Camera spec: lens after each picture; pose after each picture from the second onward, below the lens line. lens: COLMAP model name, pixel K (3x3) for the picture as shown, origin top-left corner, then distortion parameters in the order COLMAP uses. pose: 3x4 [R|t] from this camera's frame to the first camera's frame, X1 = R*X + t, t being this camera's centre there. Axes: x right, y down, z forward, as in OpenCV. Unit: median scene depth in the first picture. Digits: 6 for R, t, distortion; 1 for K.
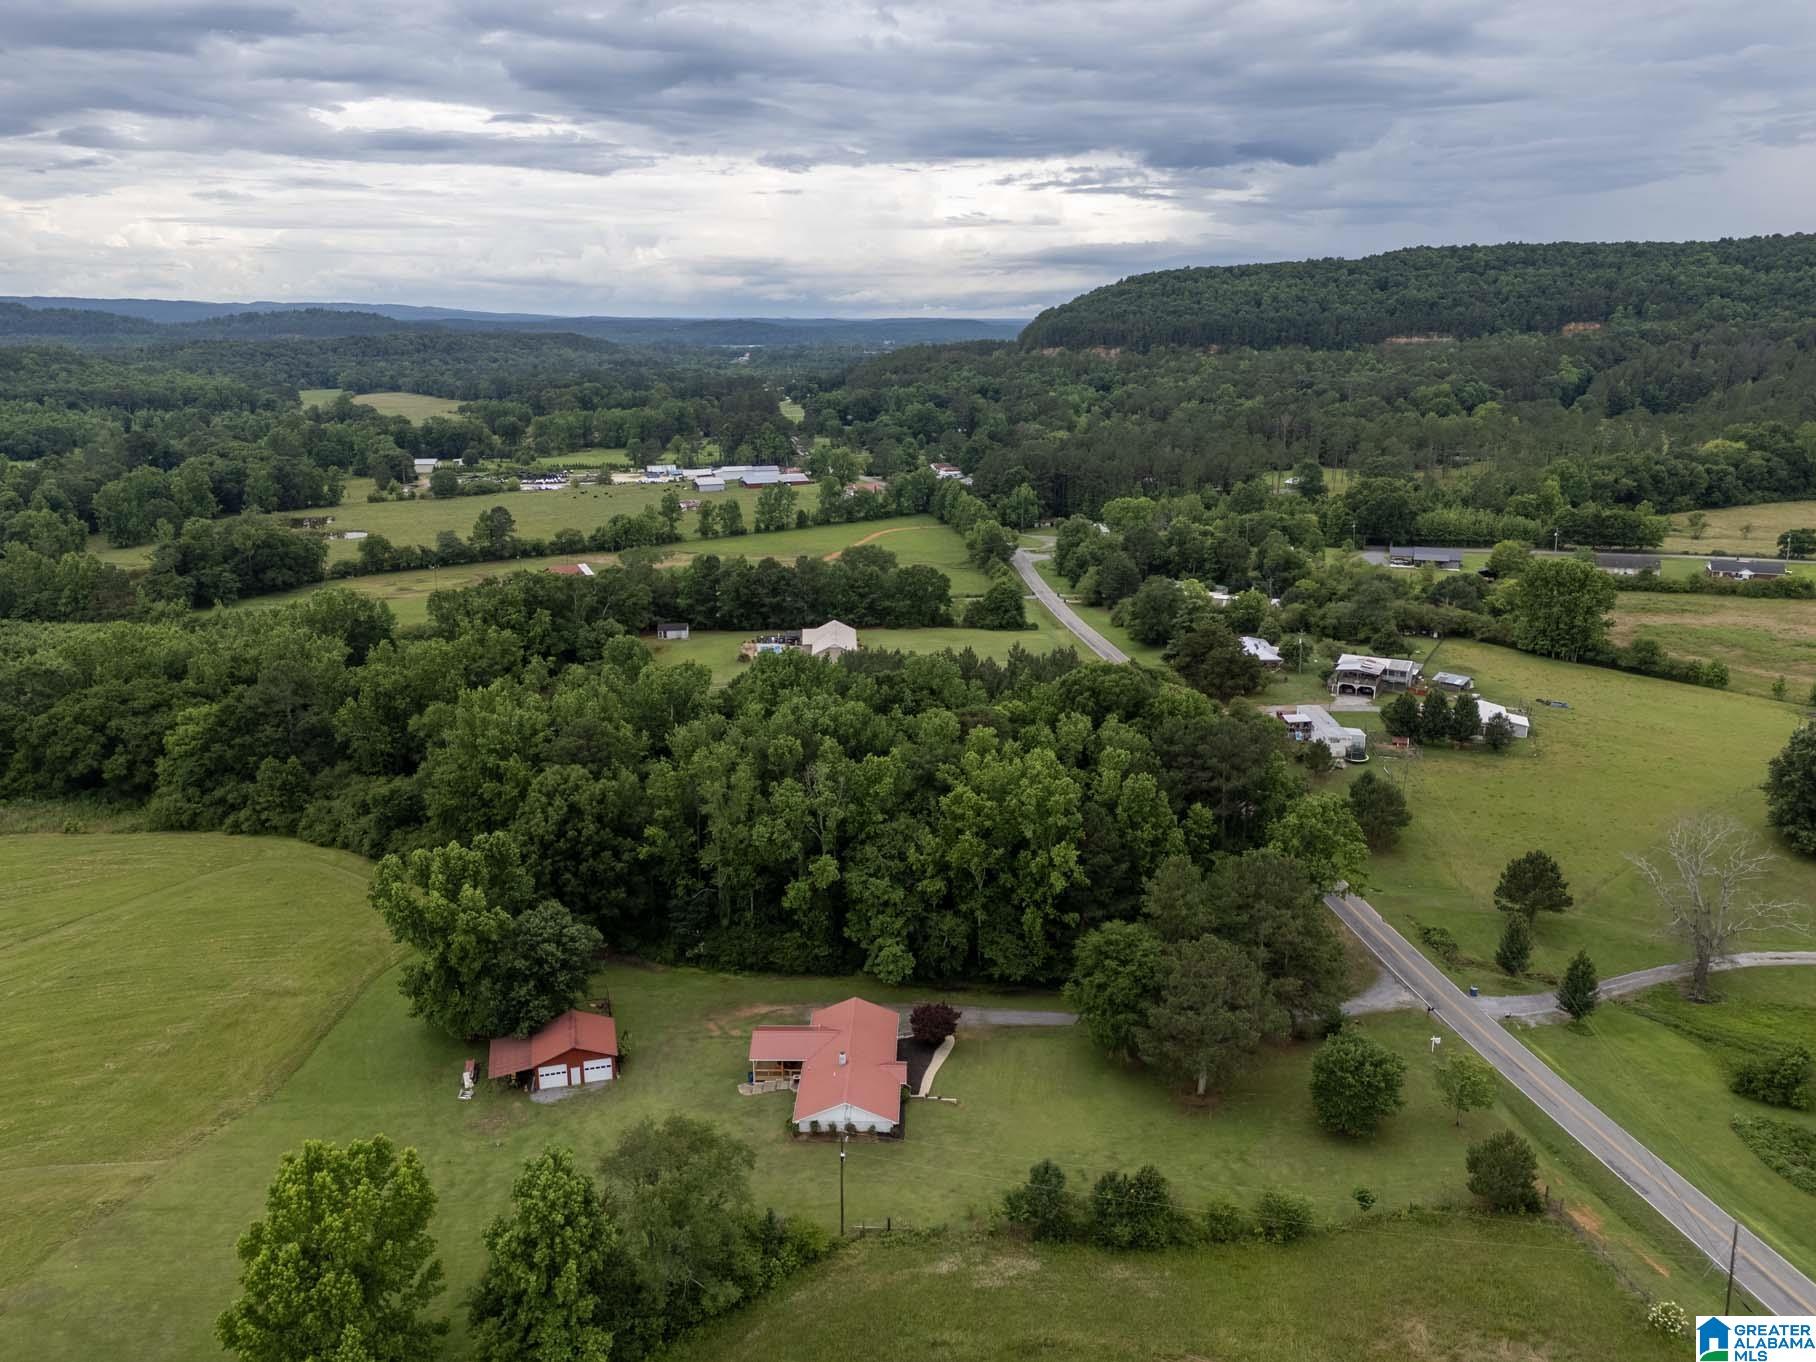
lens RADIAL K [[1331.1, 0, 908.0], [0, 1331.1, 681.0], [0, 0, 1]] dist [0.070568, -0.060918]
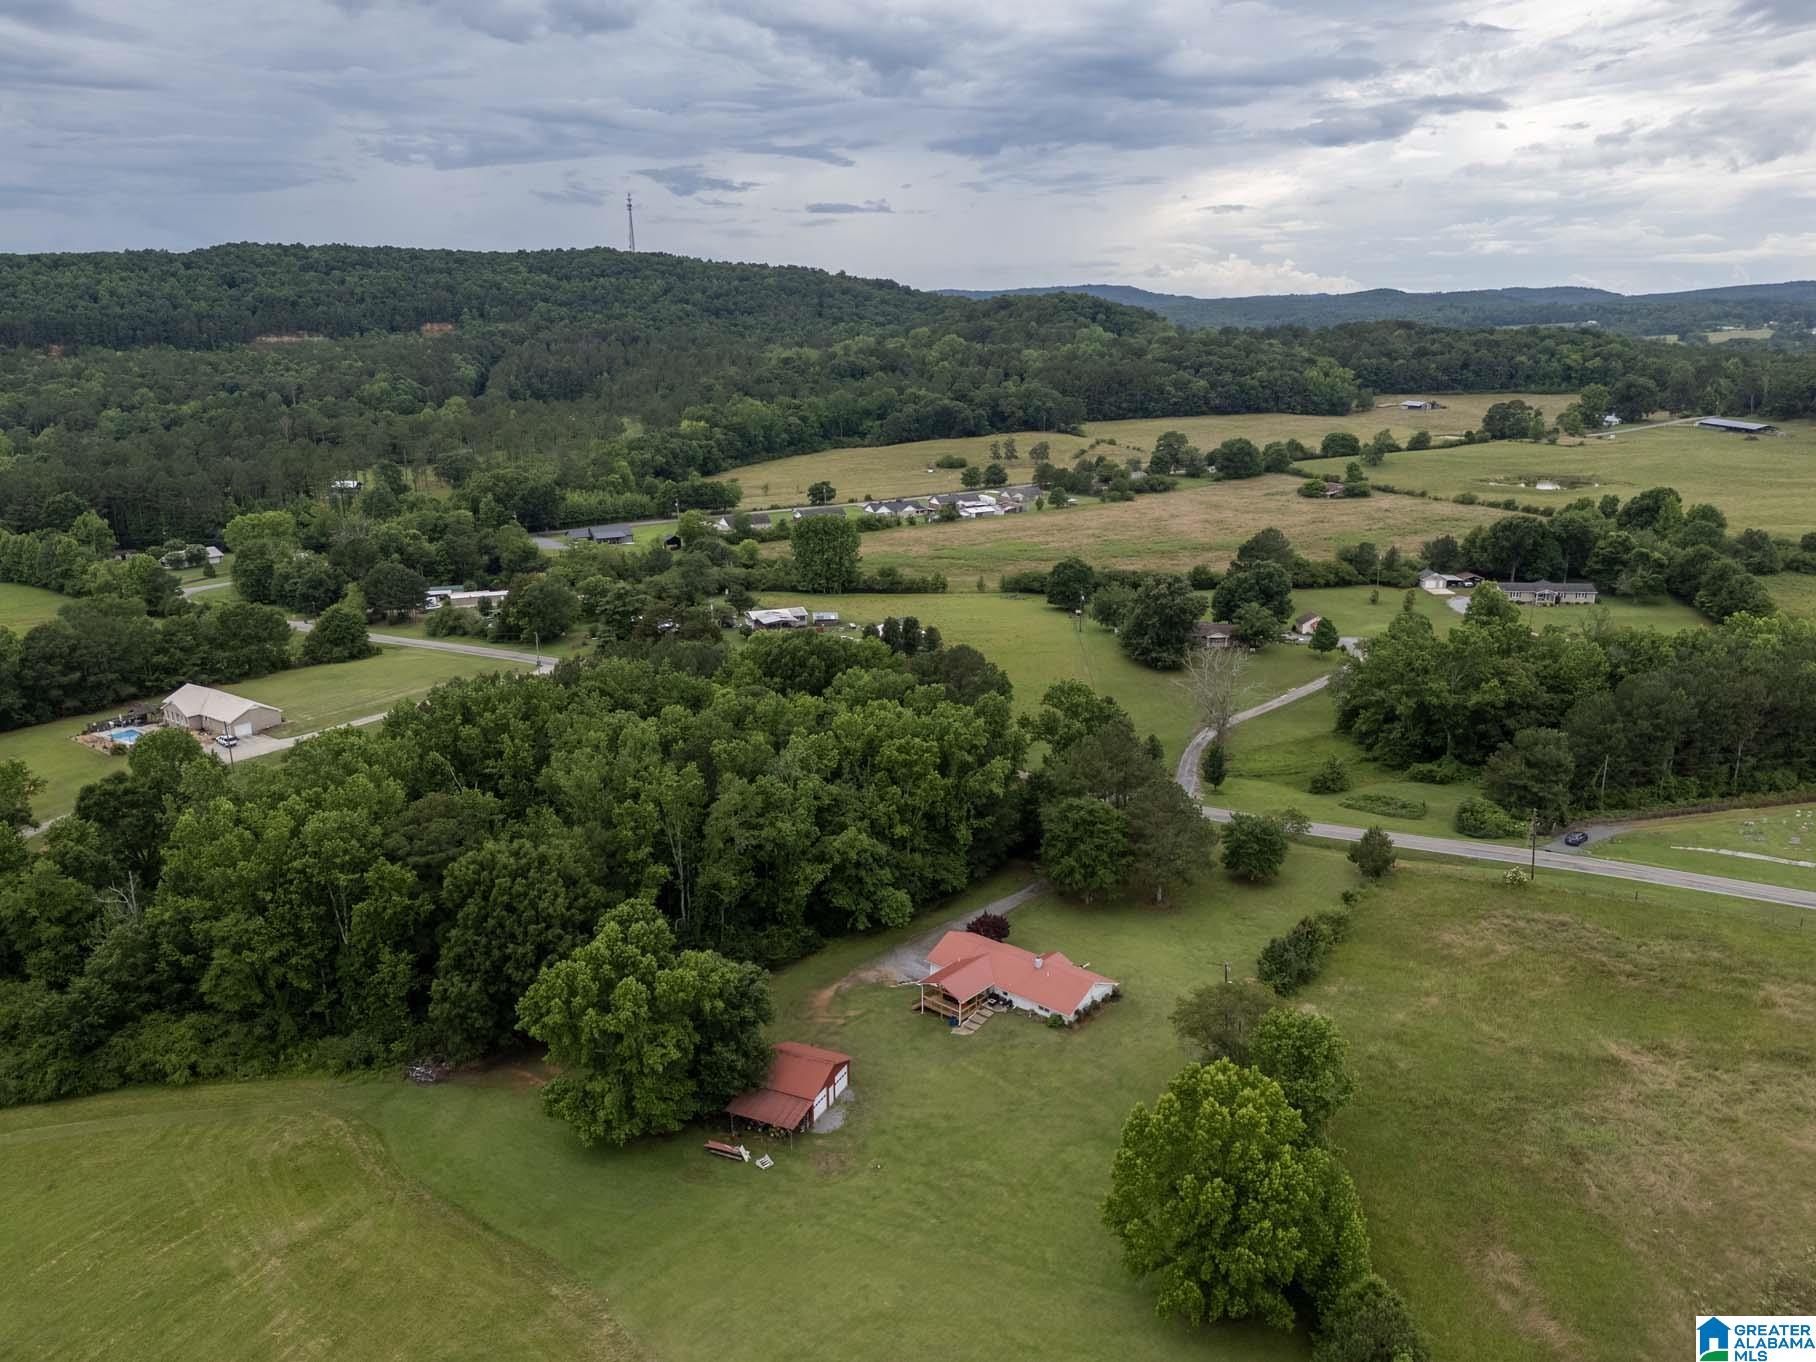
lens RADIAL K [[1331.1, 0, 908.0], [0, 1331.1, 681.0], [0, 0, 1]] dist [0.070568, -0.060918]
pose [[0.634608, -0.204300, 0.745341, -0.119561], [0.204116, 0.974489, 0.093319, -0.010881], [-0.745392, 0.092915, 0.660120, 0.039851]]
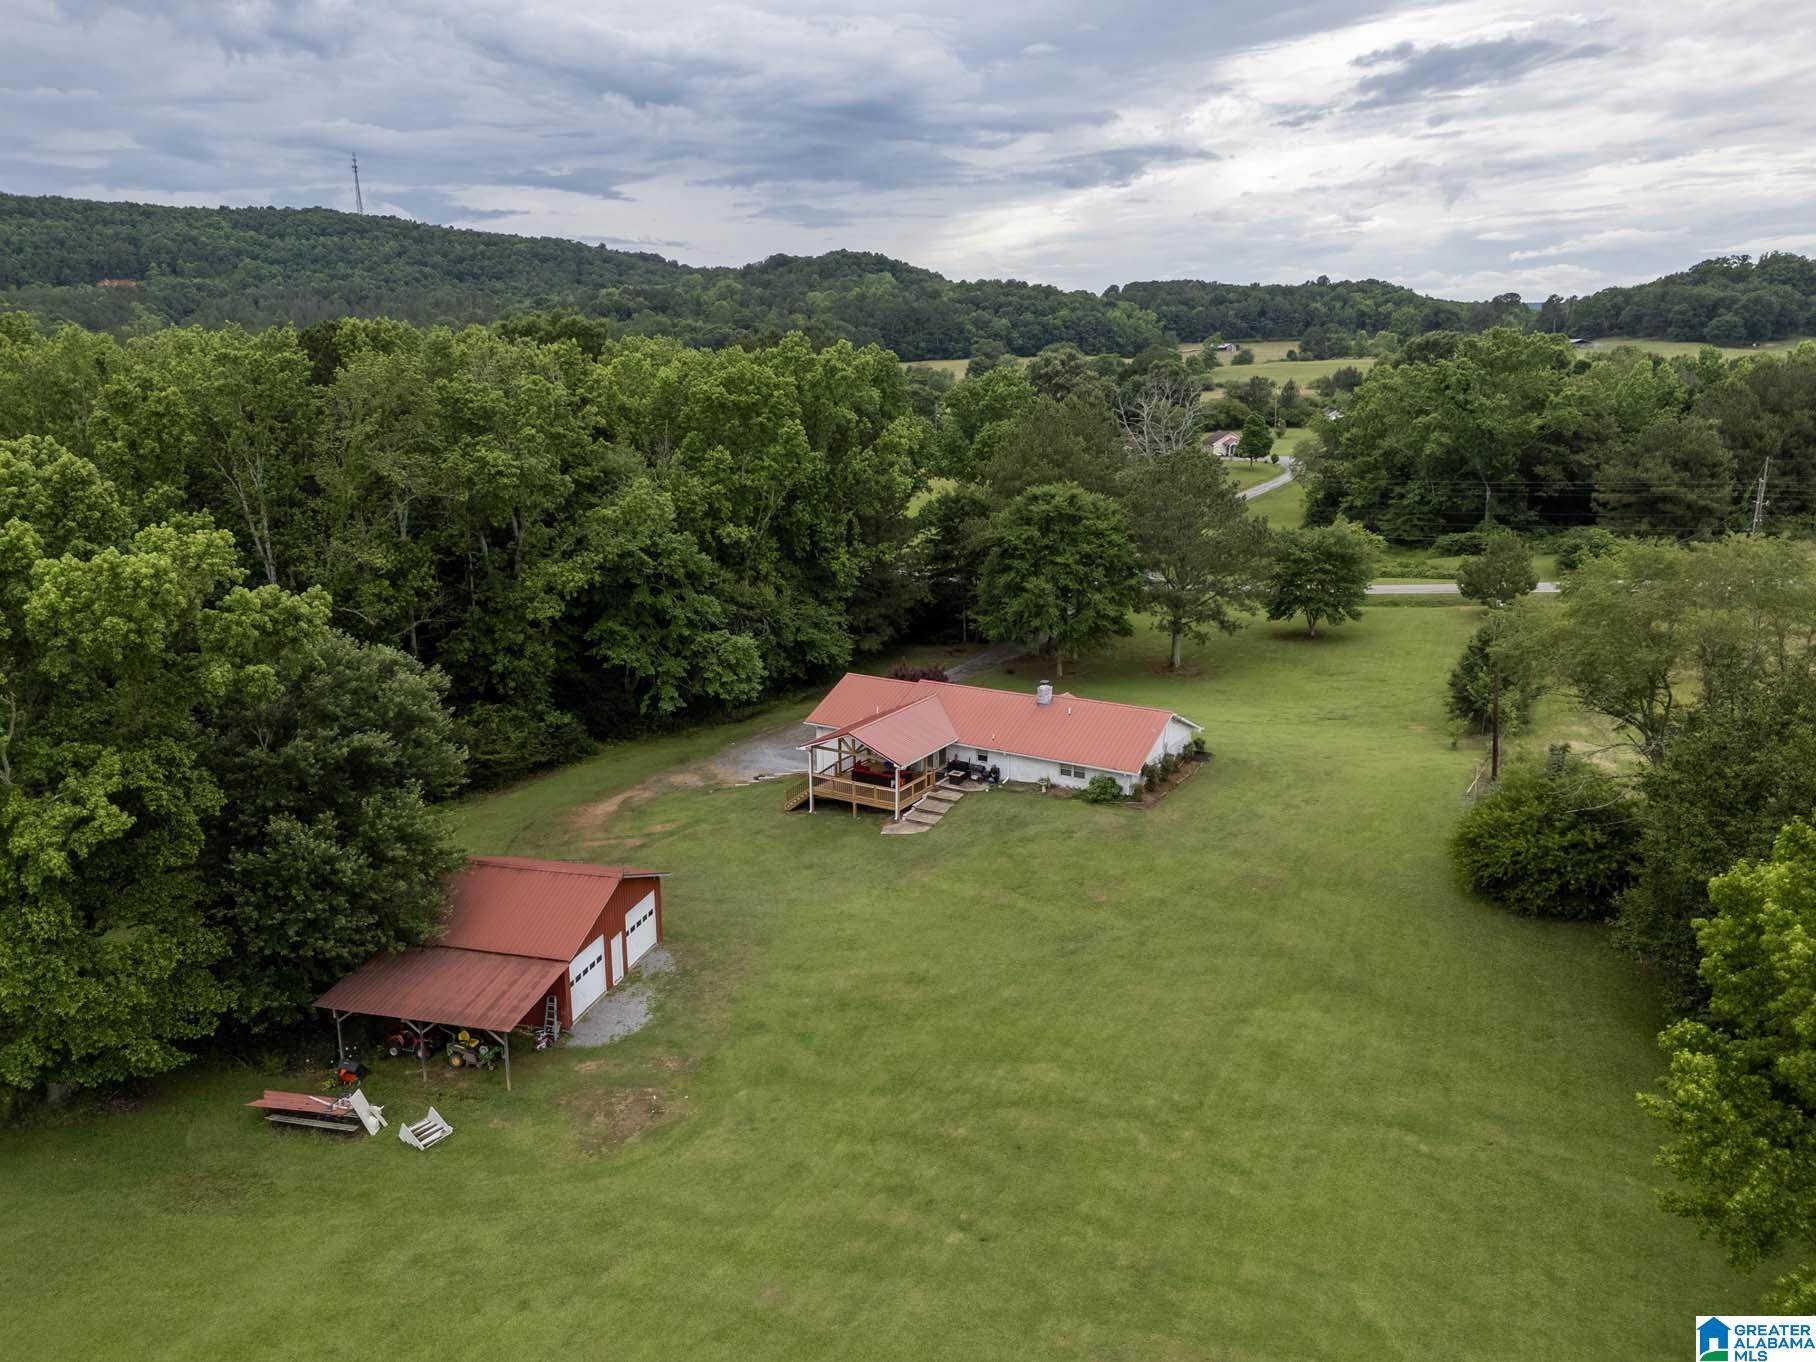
lens RADIAL K [[1331.1, 0, 908.0], [0, 1331.1, 681.0], [0, 0, 1]] dist [0.070568, -0.060918]
pose [[0.496845, -0.210509, 0.841921, -0.069362], [0.231326, 0.967160, 0.105310, 0.027127], [-0.836441, 0.142435, 0.529224, 0.098930]]
